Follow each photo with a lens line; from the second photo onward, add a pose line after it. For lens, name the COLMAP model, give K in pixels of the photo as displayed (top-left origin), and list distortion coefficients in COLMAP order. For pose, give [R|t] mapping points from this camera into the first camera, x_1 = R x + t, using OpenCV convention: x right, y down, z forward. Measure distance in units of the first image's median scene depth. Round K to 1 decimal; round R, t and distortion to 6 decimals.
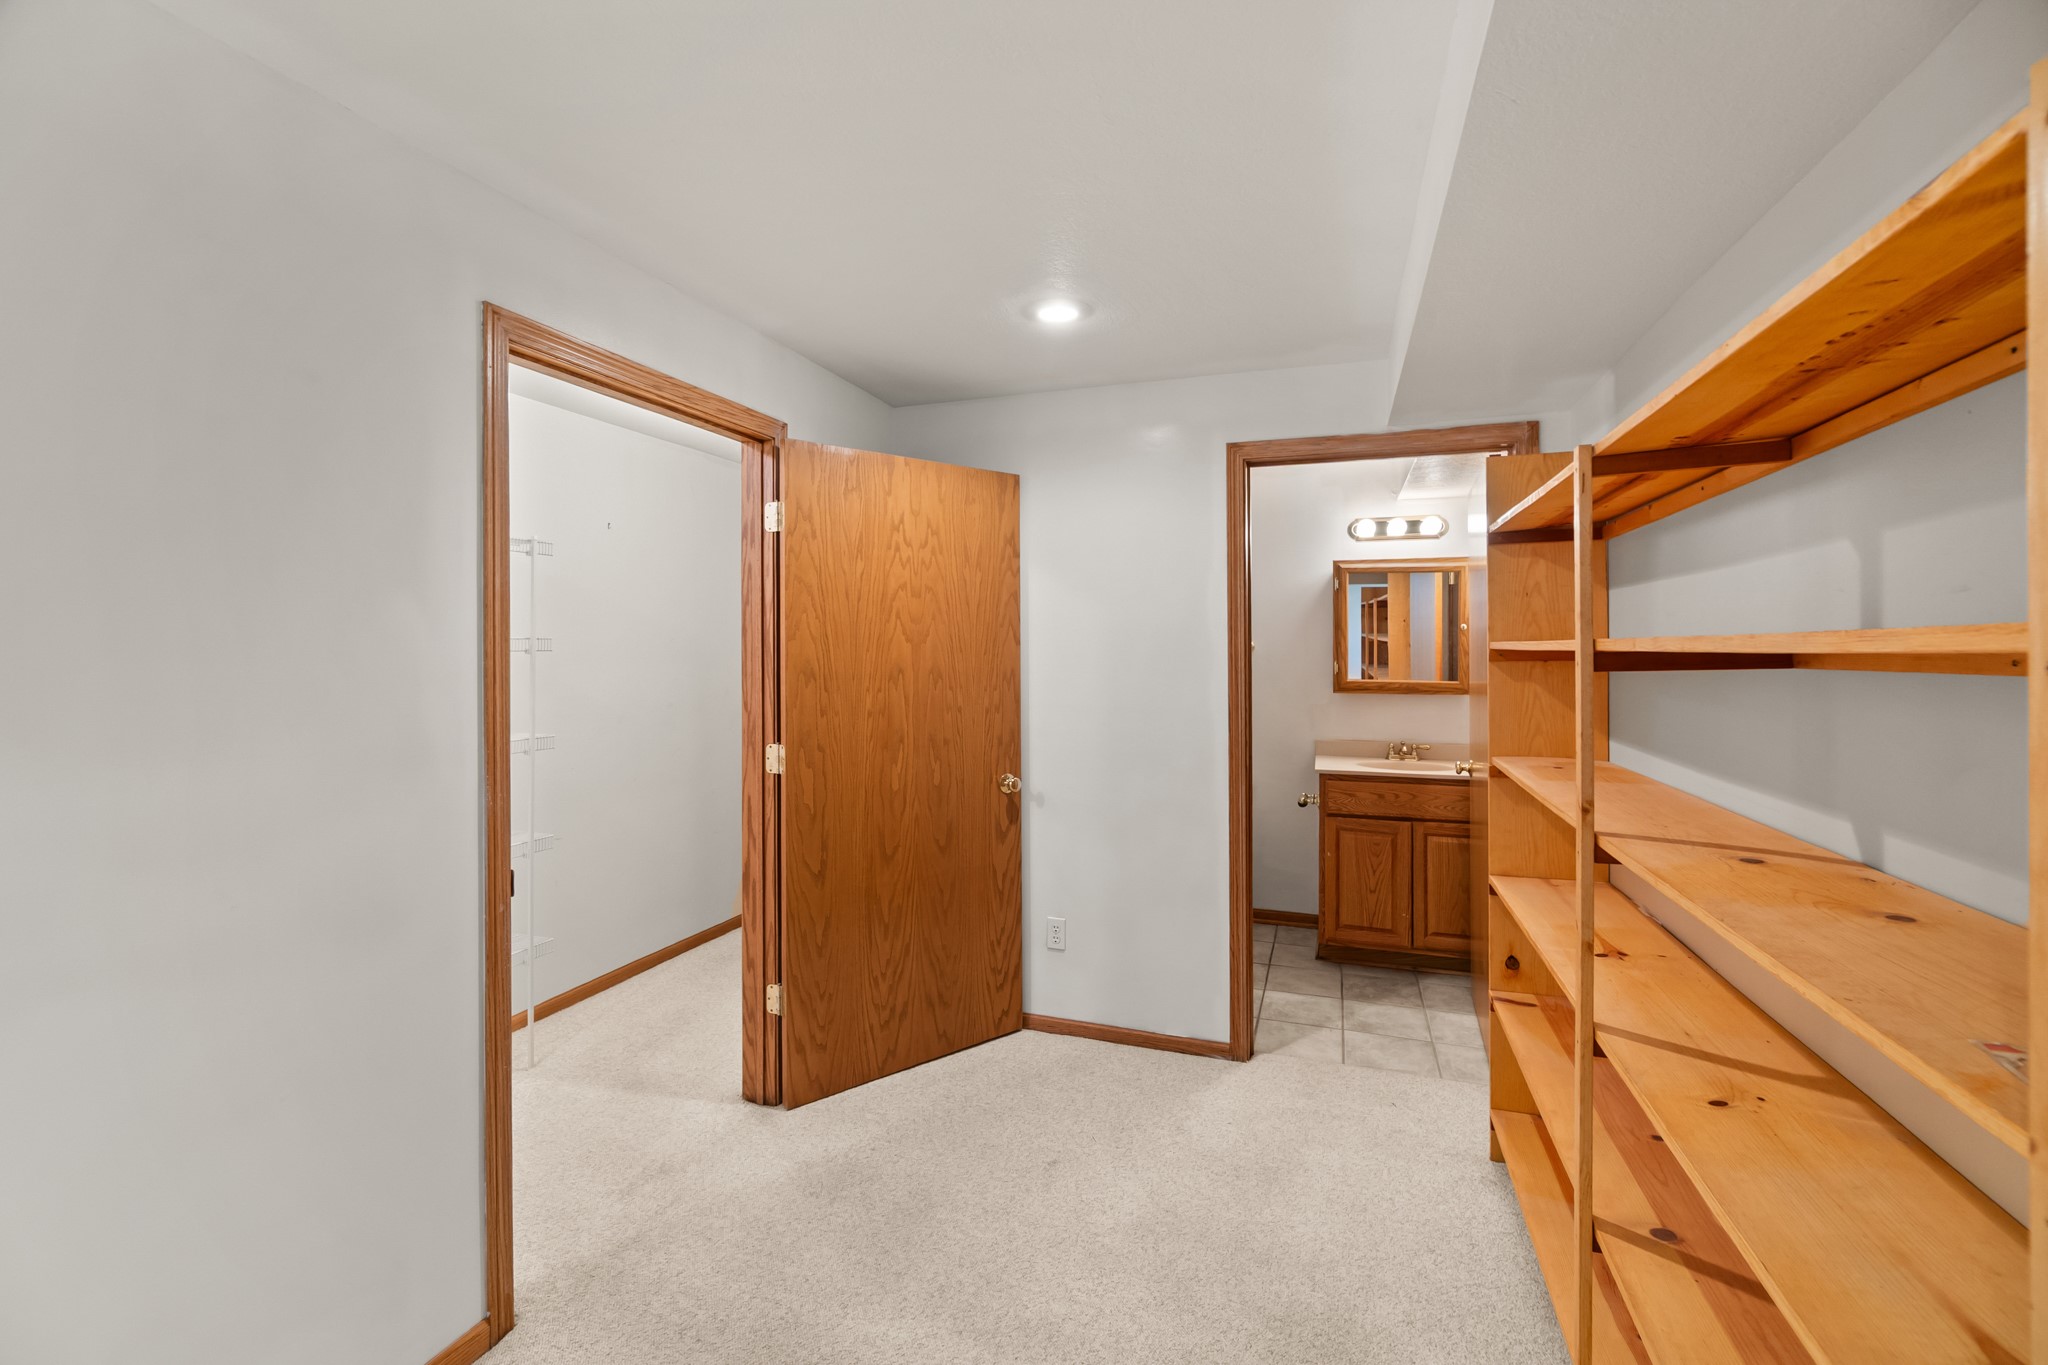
lens RADIAL K [[891.8, 0, 1024.5], [0, 891.8, 647.8], [0, 0, 1]] dist [0.001363, -0.000068]
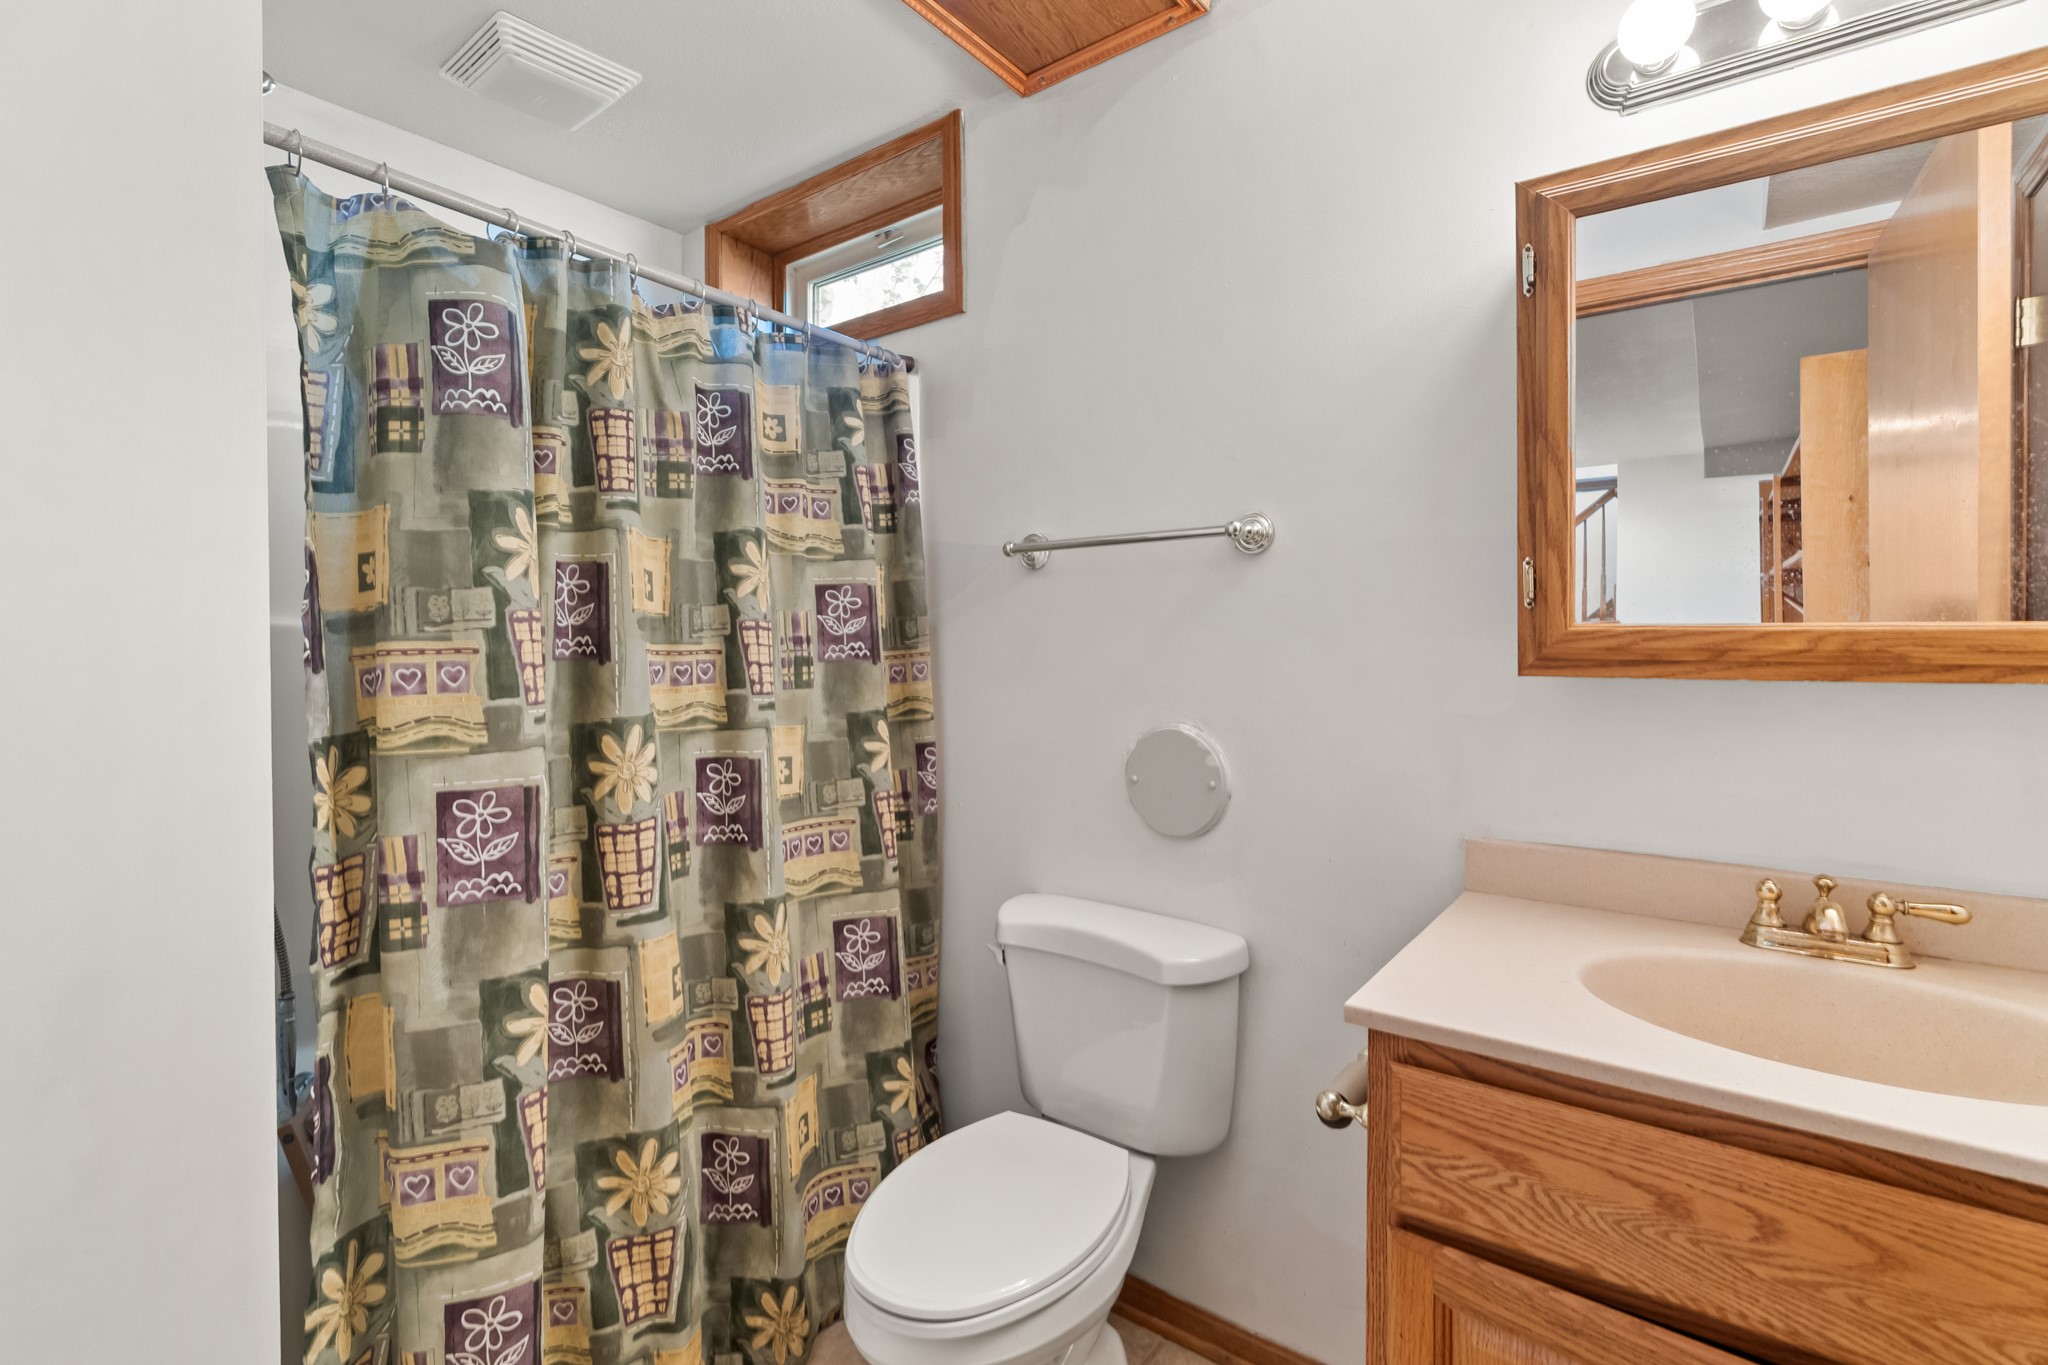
lens RADIAL K [[953.5, 0, 1024.6], [0, 953.5, 652.8], [0, 0, 1]] dist [-0.000024, 0.000064]
pose [[0.949186, -0.000989, -0.314713, 0.428694], [0.005220, 0.999907, 0.012601, 0.056785], [0.314671, -0.013603, 0.949103, 0.984743]]
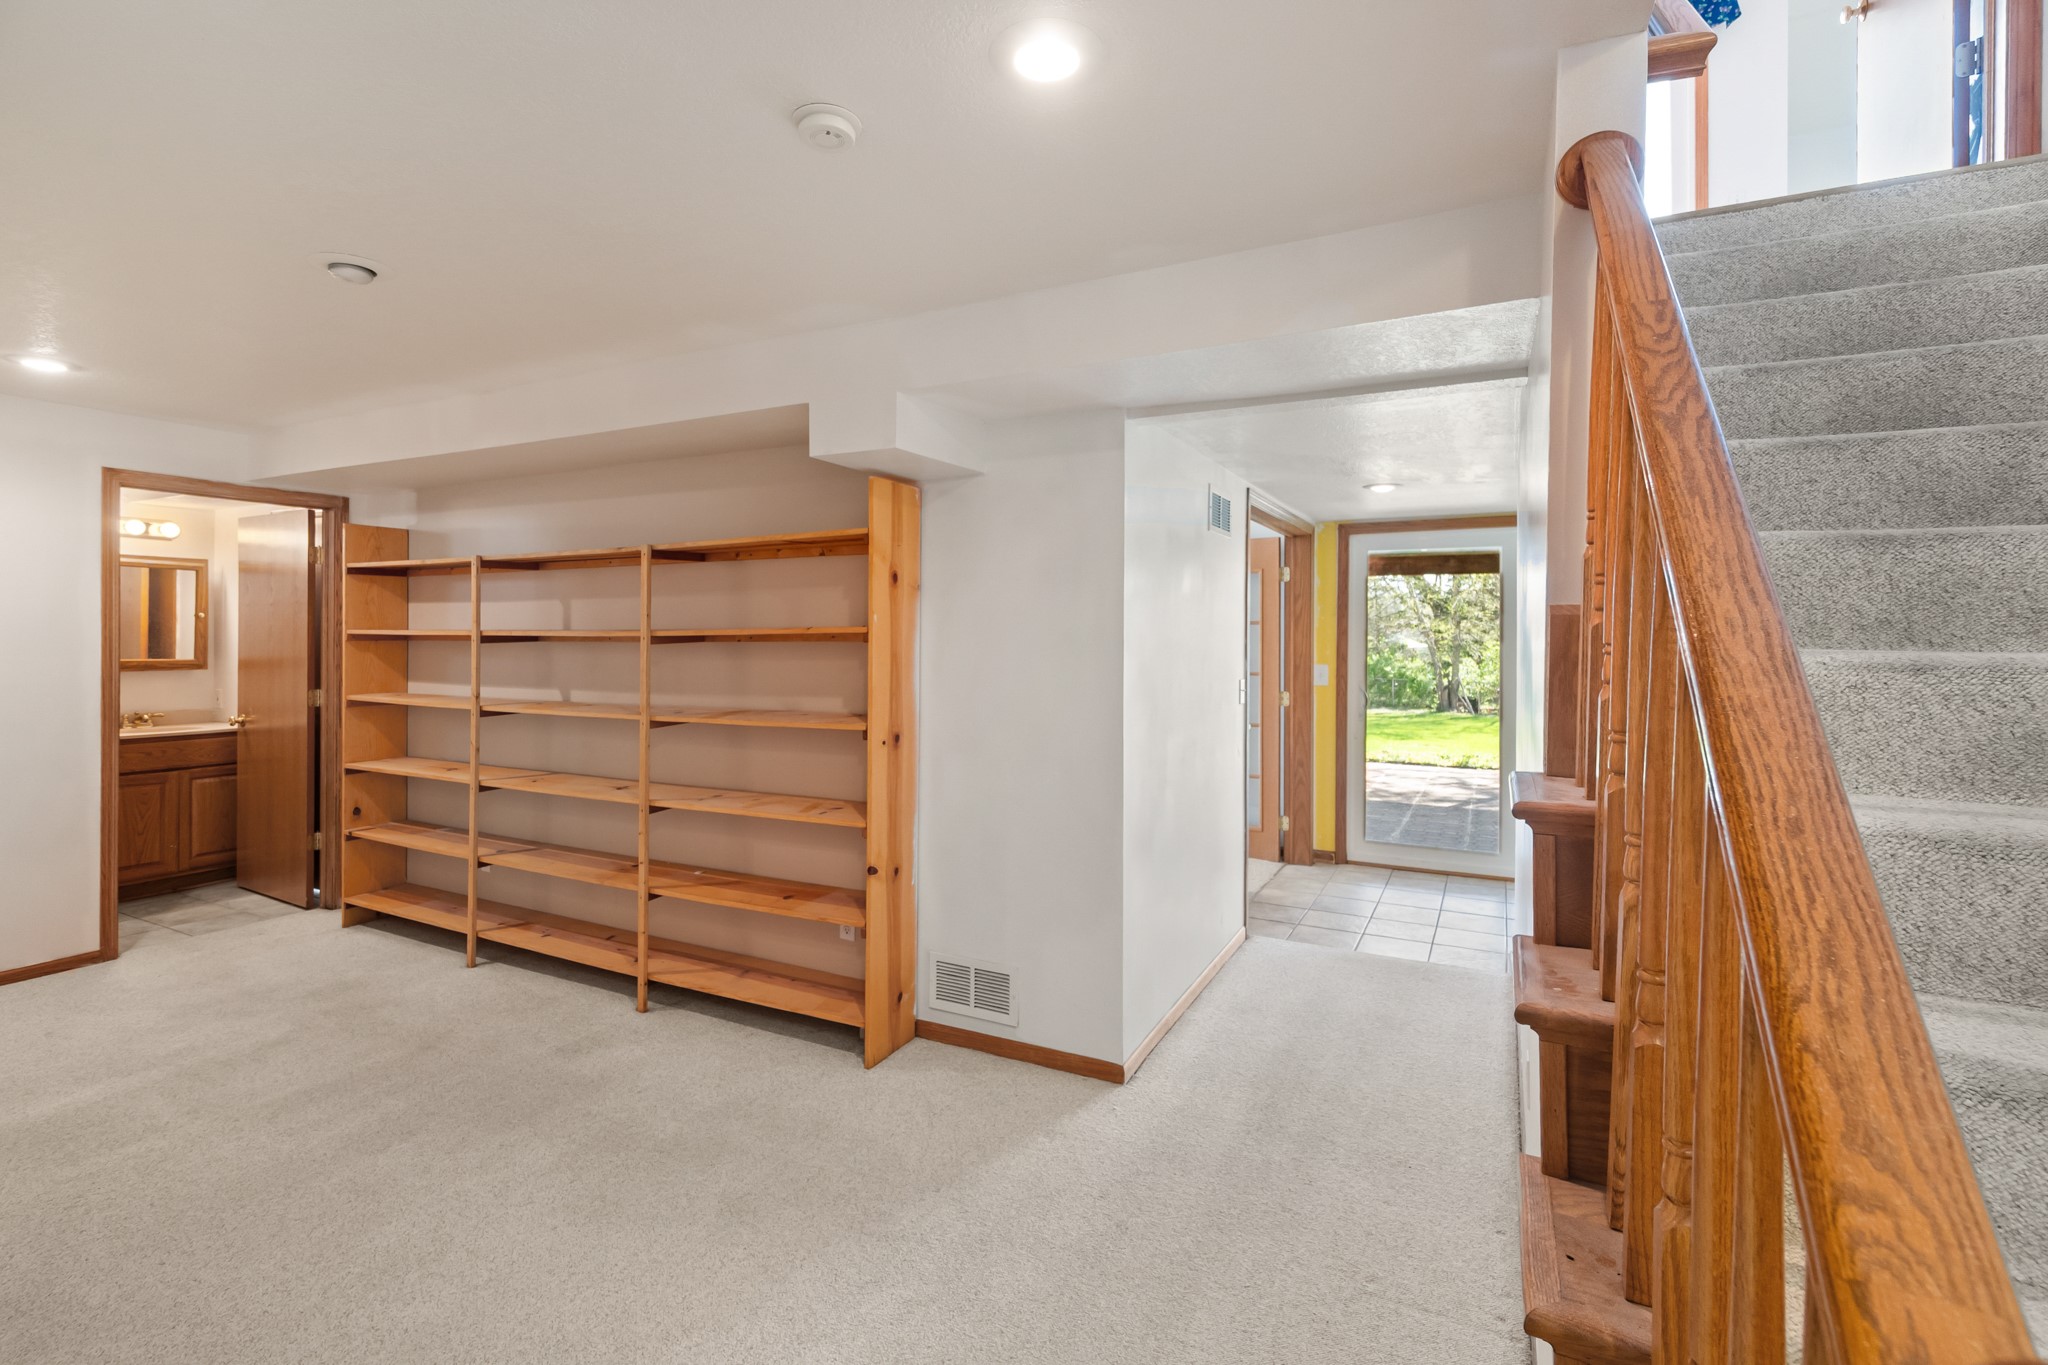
lens RADIAL K [[934.4, 0, 1030.4], [0, 934.4, 641.6], [0, 0, 1]] dist [0.001302, 0.000095]
pose [[0.142229, -0.003202, 0.989829, -0.887088], [-0.007383, 0.999964, 0.004296, -0.001039], [-0.989806, -0.007919, 0.142200, -0.470408]]
